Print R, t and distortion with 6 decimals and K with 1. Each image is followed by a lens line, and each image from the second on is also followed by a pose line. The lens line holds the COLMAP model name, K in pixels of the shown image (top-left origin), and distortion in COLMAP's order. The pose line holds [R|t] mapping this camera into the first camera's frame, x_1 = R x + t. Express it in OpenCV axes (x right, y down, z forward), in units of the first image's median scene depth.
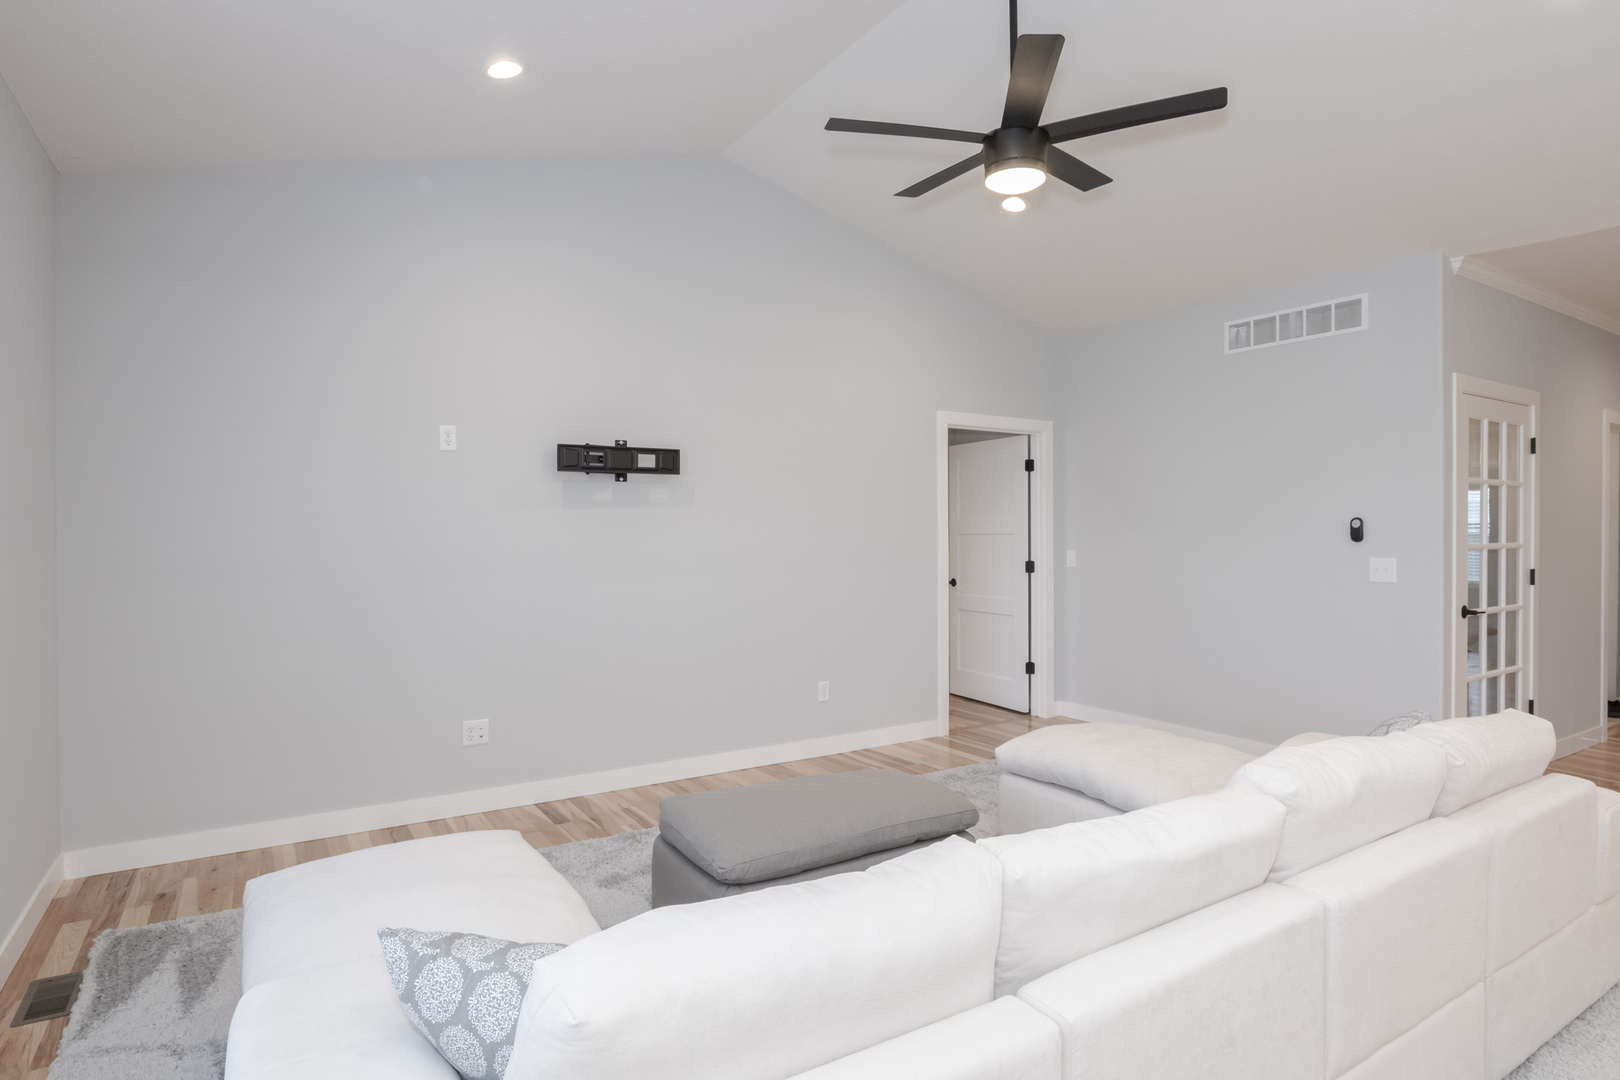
lens RADIAL K [[873.8, 0, 810.8], [0, 873.8, 534.7], [0, 0, 1]] dist [0.000544, -0.000113]
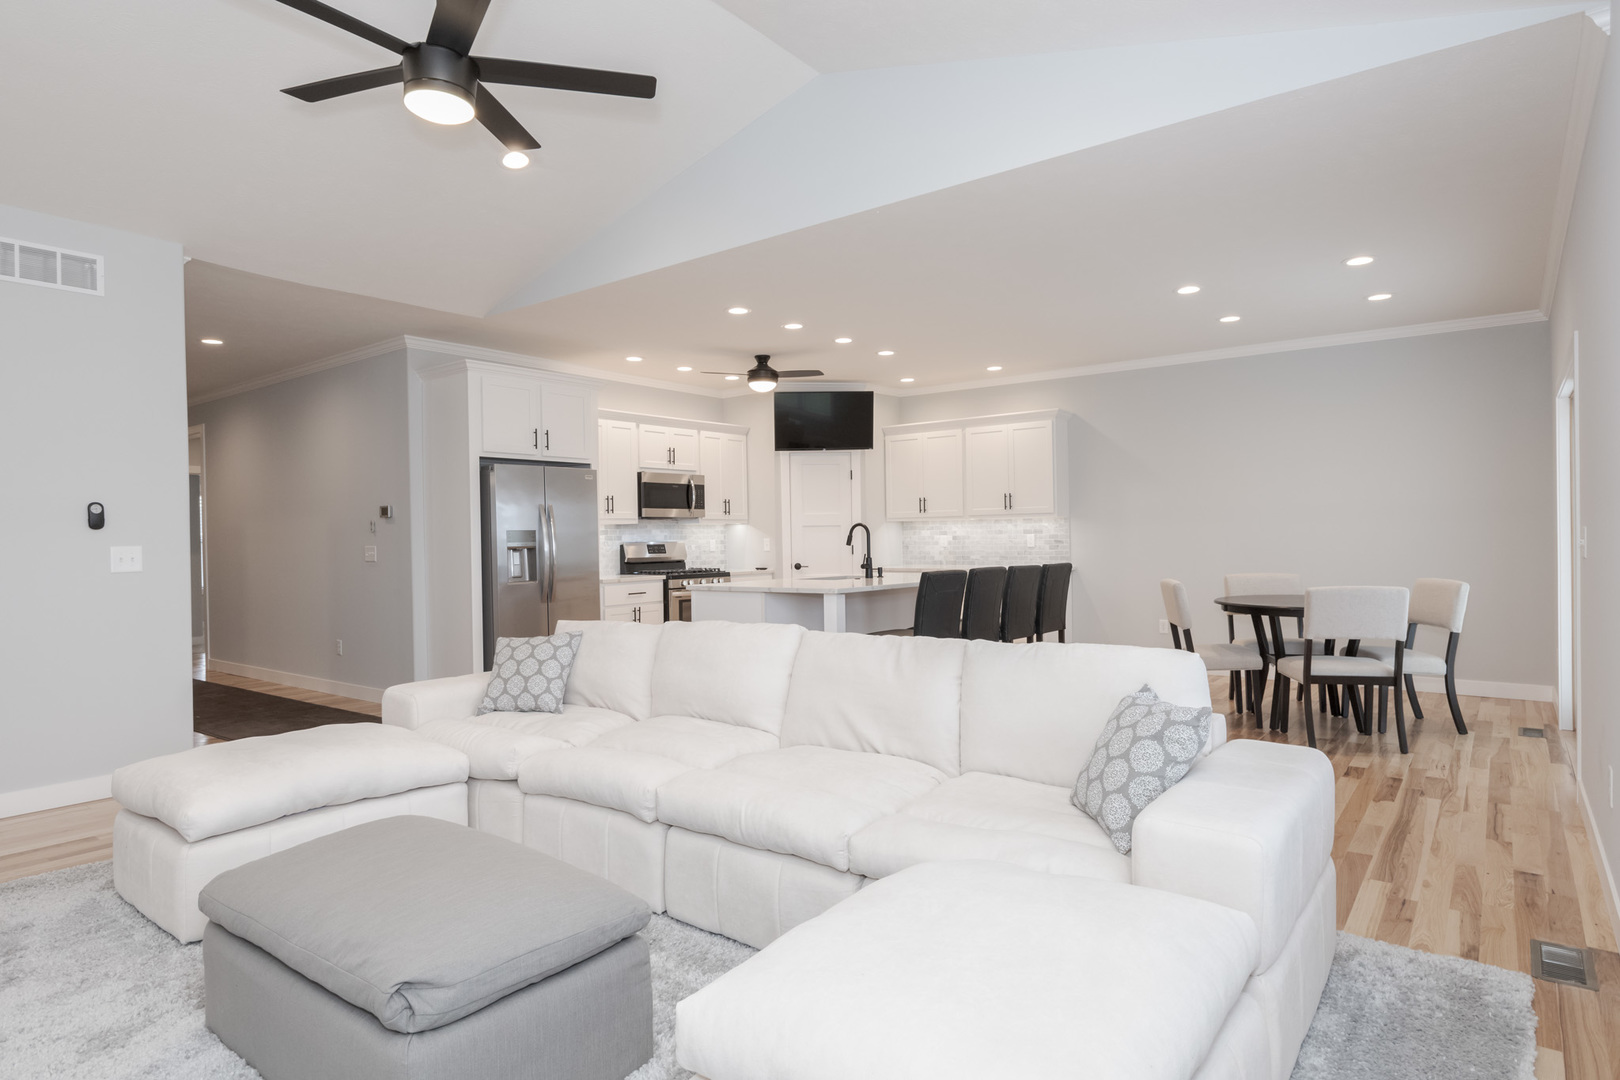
lens RADIAL K [[924.2, 0, 803.9], [0, 924.2, 539.5], [0, 0, 1]] dist [0.001675, -0.000029]
pose [[-0.341537, 0.000320, 0.939868, -0.524890], [0.011592, 0.999925, 0.003872, 0.023933], [-0.939797, 0.012217, -0.341515, 0.650229]]
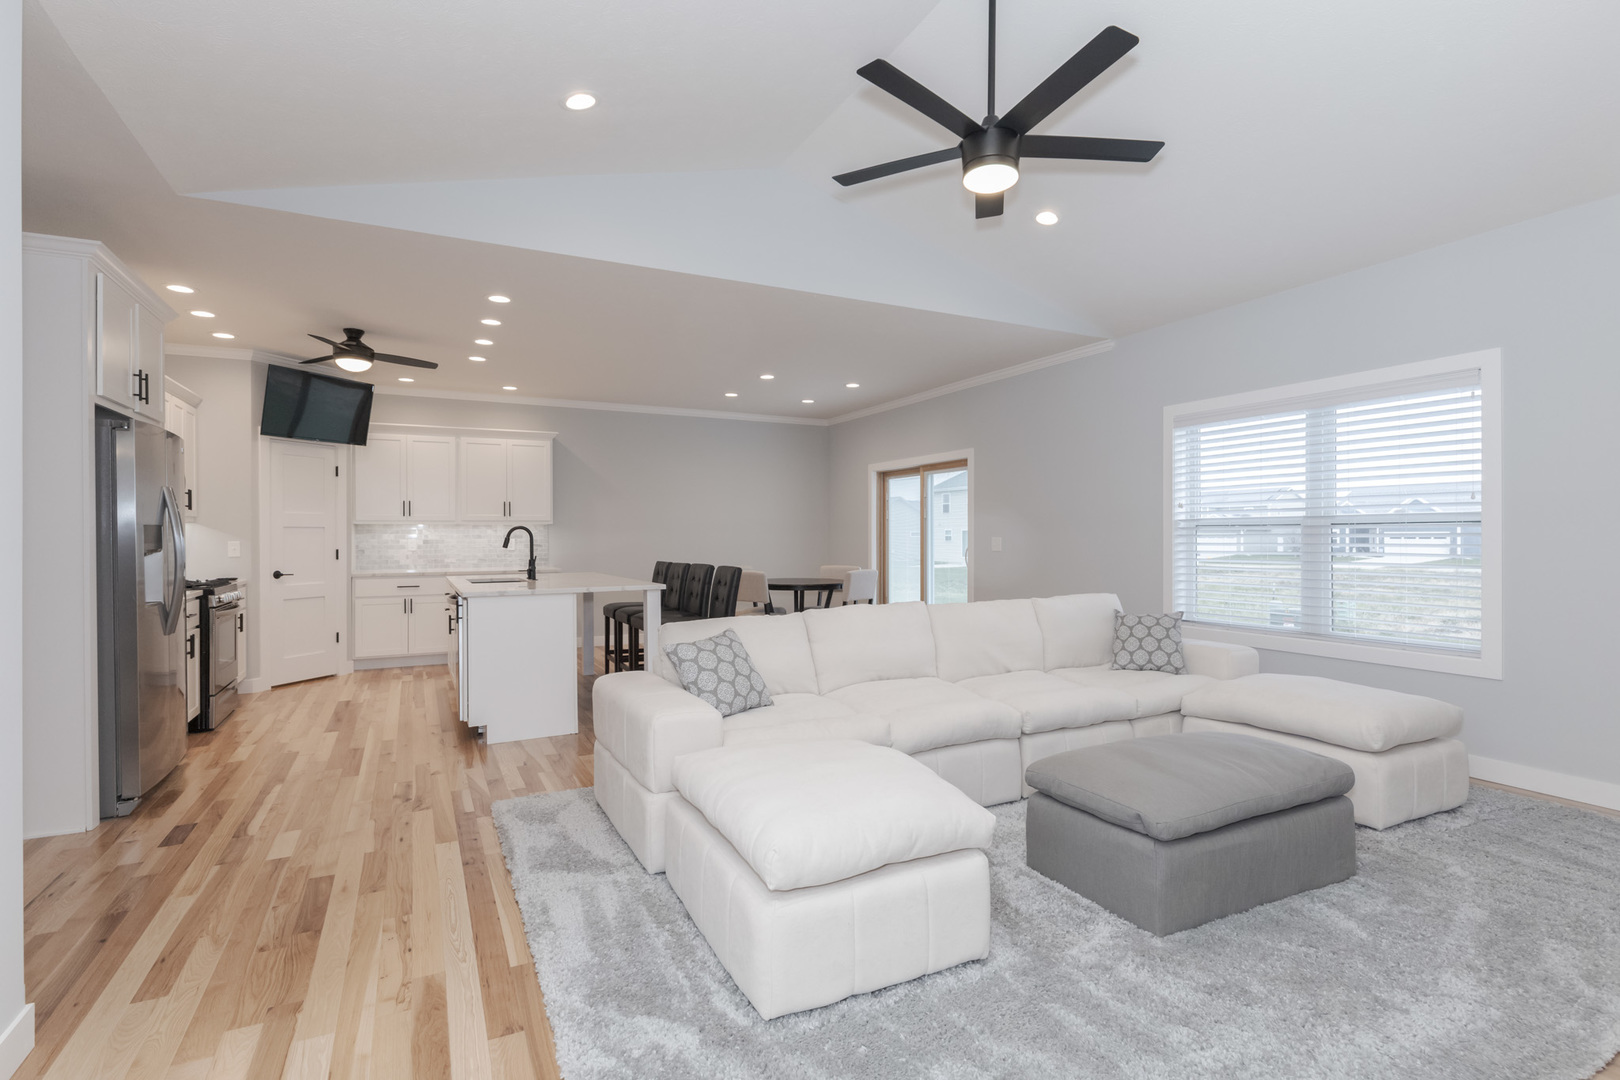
lens RADIAL K [[784.2, 0, 813.6], [0, 784.2, 538.1], [0, 0, 1]] dist [0.004869, -0.000721]
pose [[-0.995431, 0.003872, 0.095402, 0.236711], [0.003949, 0.999992, 0.000621, 0.025742], [-0.095399, 0.000995, -0.995439, 1.302055]]
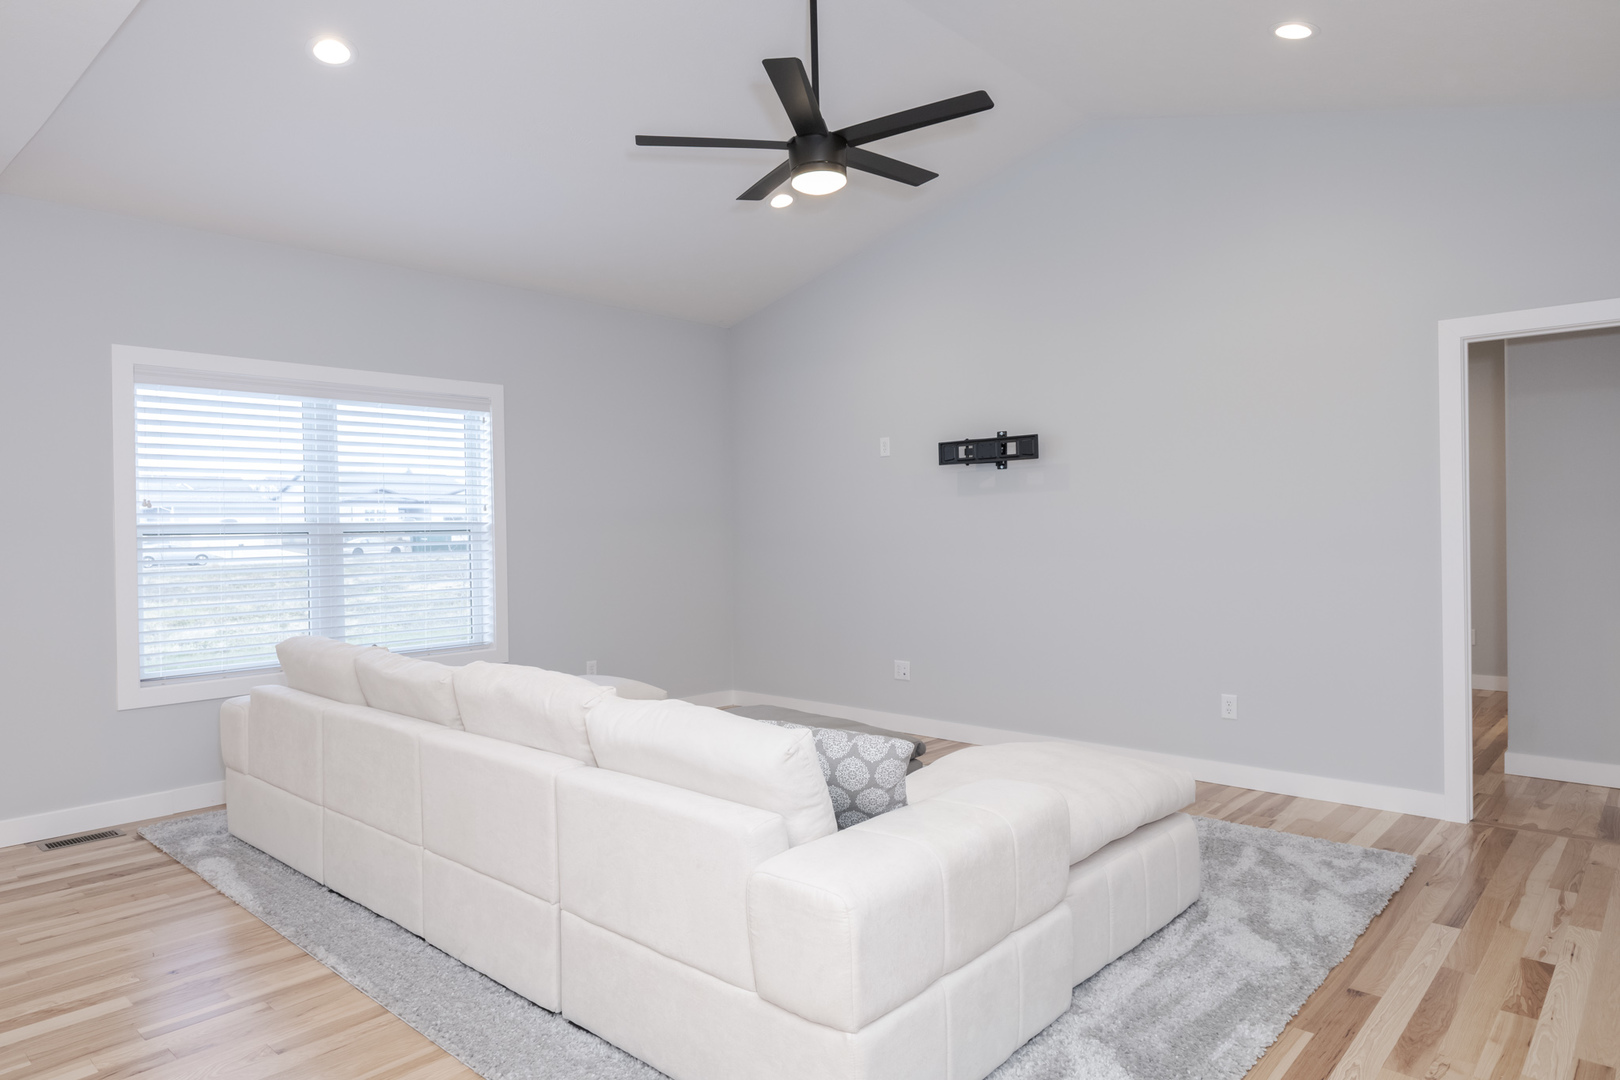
lens RADIAL K [[988.1, 0, 812.0], [0, 988.1, 537.3], [0, 0, 1]] dist [0.003378, -0.000819]
pose [[0.271317, 0.009106, -0.962447, 0.913497], [0.009104, 0.999886, 0.012026, 0.007846], [0.962447, -0.012025, 0.271203, 0.431863]]
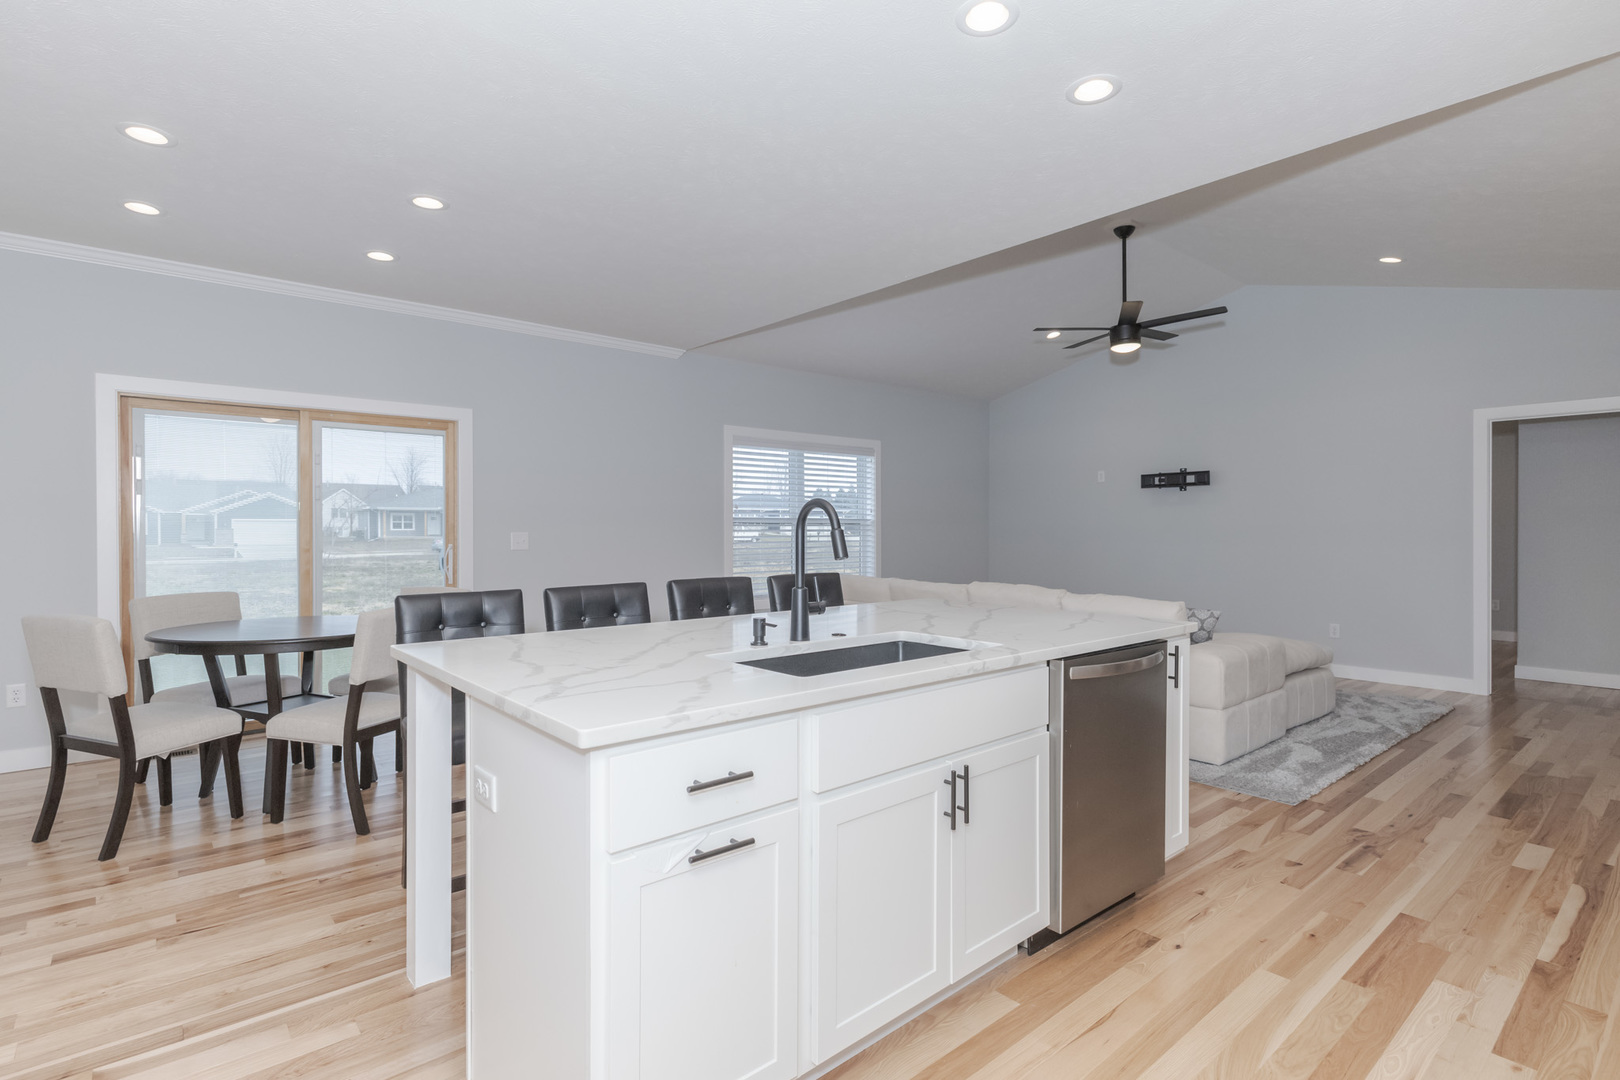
lens RADIAL K [[784.2, 0, 806.3], [0, 784.2, 540.3], [0, 0, 1]] dist [0.004869, -0.000721]
pose [[0.134750, 0.014969, -0.990767, 1.309827], [-0.004968, 0.999884, 0.014431, 0.023005], [0.990867, 0.002978, 0.134808, -0.005344]]
